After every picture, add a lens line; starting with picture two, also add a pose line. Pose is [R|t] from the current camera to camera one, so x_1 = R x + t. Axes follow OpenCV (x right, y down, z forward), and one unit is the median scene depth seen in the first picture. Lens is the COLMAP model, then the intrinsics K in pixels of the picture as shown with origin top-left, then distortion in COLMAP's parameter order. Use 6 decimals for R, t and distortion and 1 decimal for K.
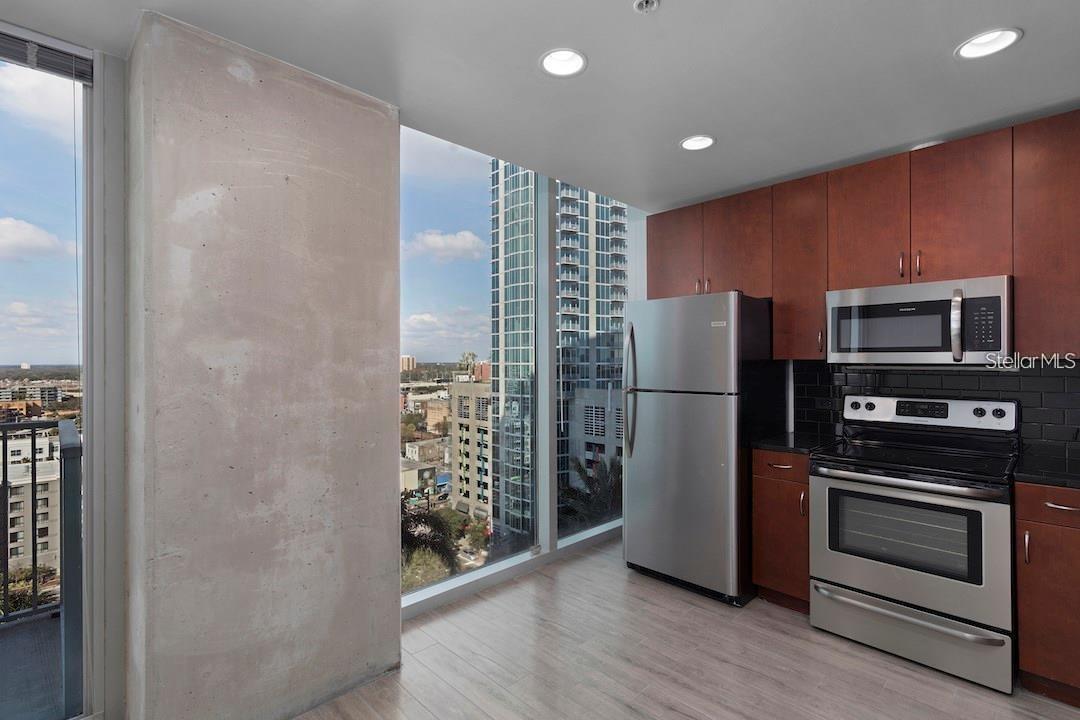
lens RADIAL K [[512.4, 0, 537.6], [0, 512.4, 353.4], [0, 0, 1]] dist [0.002633, 0.000370]
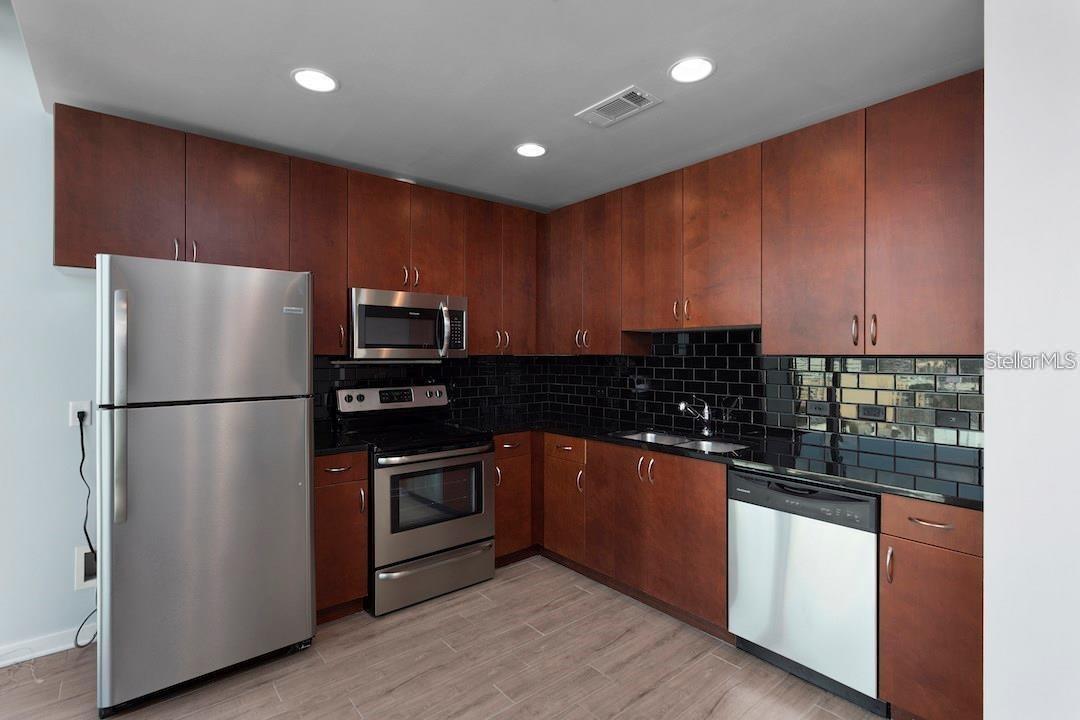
lens RADIAL K [[512.4, 0, 537.6], [0, 512.4, 353.4], [0, 0, 1]] dist [0.002633, 0.000370]
pose [[0.076758, 0.007633, 0.997021, -0.454395], [-0.010273, 0.999924, -0.006864, 0.013742], [-0.996997, -0.009715, 0.076830, 0.606295]]
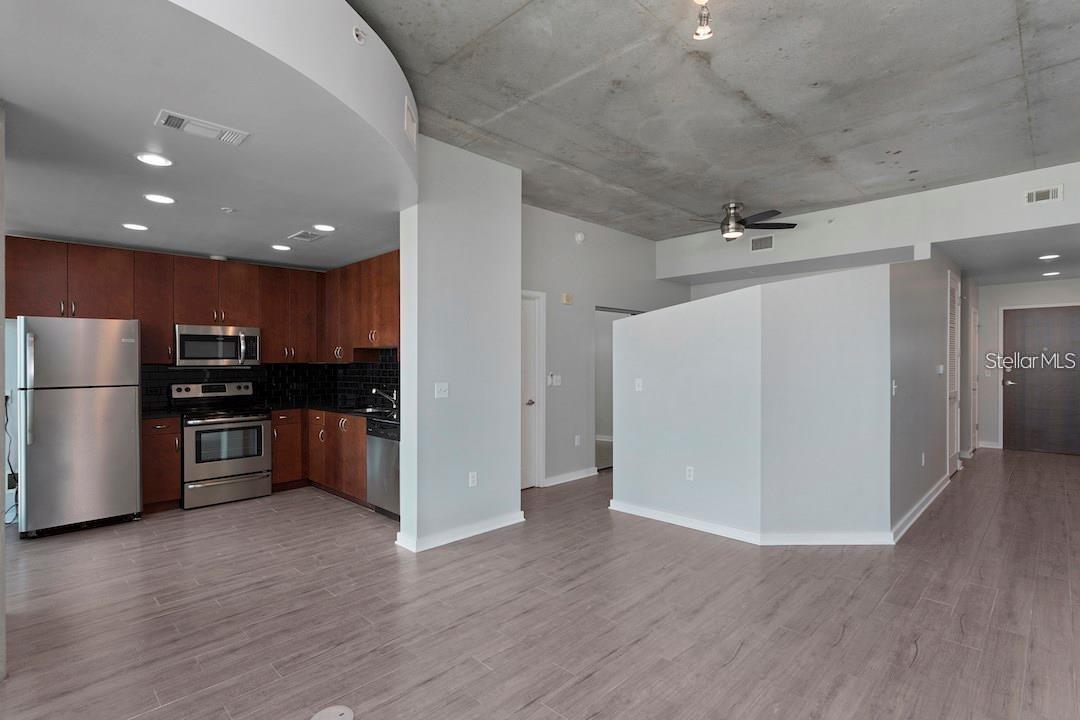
lens RADIAL K [[519.0, 0, 540.0], [0, 519.0, 360.0], [0, 0, 1]] dist [0.002007, -0.000623]
pose [[-0.022077, 0.009987, 0.999706, -1.339153], [-0.002401, 0.999947, -0.010043, 0.016447], [-0.999753, -0.002622, -0.022052, -0.217305]]
